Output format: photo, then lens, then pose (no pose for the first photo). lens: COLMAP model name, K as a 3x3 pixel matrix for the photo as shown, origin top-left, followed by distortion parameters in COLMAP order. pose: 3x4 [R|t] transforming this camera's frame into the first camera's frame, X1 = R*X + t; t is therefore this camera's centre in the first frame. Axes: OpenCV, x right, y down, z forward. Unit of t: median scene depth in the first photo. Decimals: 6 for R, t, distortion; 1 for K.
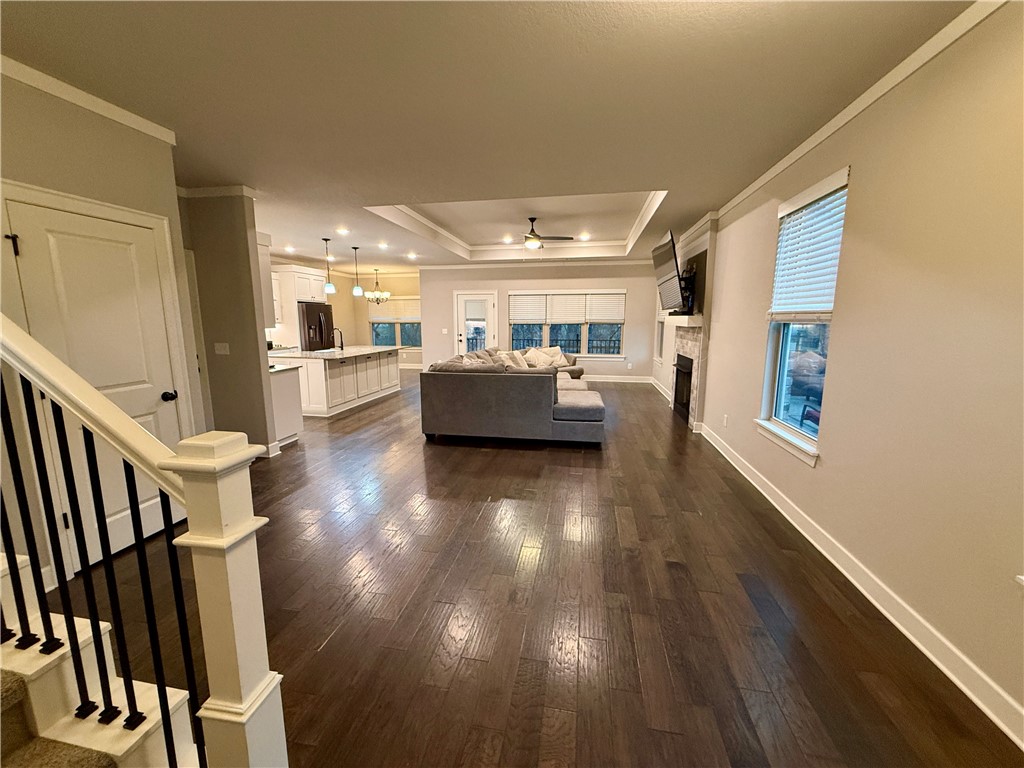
lens RADIAL K [[408.2, 0, 508.6], [0, 408.2, 382.8], [0, 0, 1]] dist [-0.002319, -0.000525]
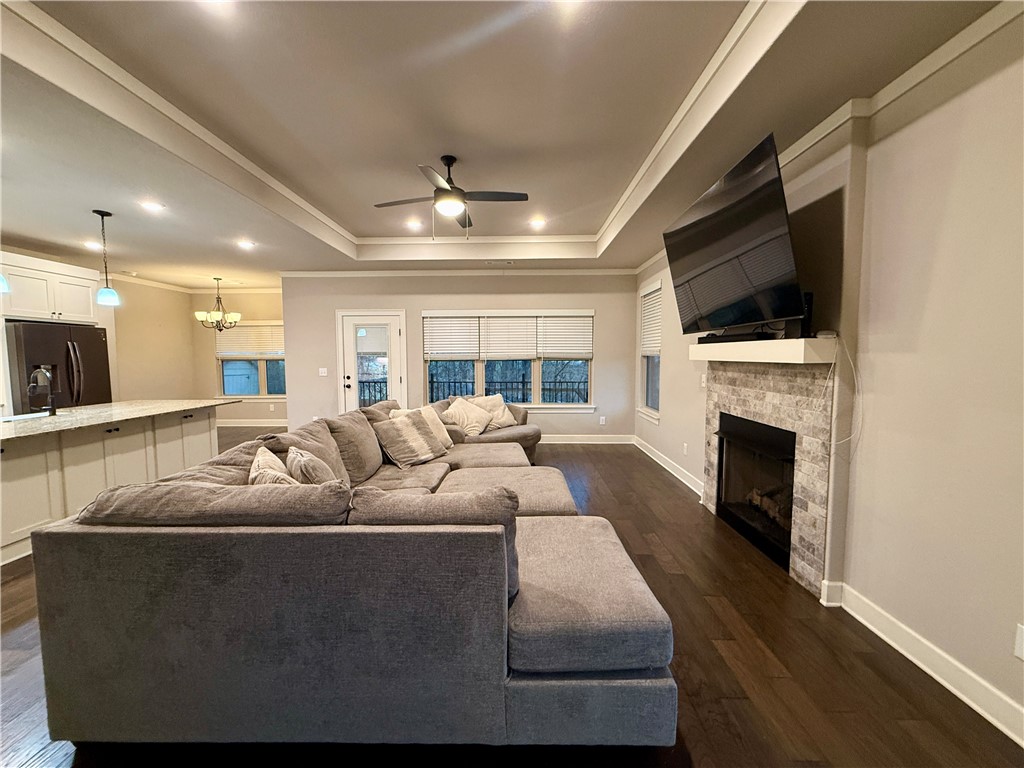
lens RADIAL K [[408.2, 0, 508.6], [0, 408.2, 382.8], [0, 0, 1]] dist [-0.002319, -0.000525]
pose [[0.987138, -0.013040, 0.159338, 0.034187], [0.027137, 0.995871, -0.086624, -0.051255], [-0.157550, 0.089834, 0.983416, 0.363744]]
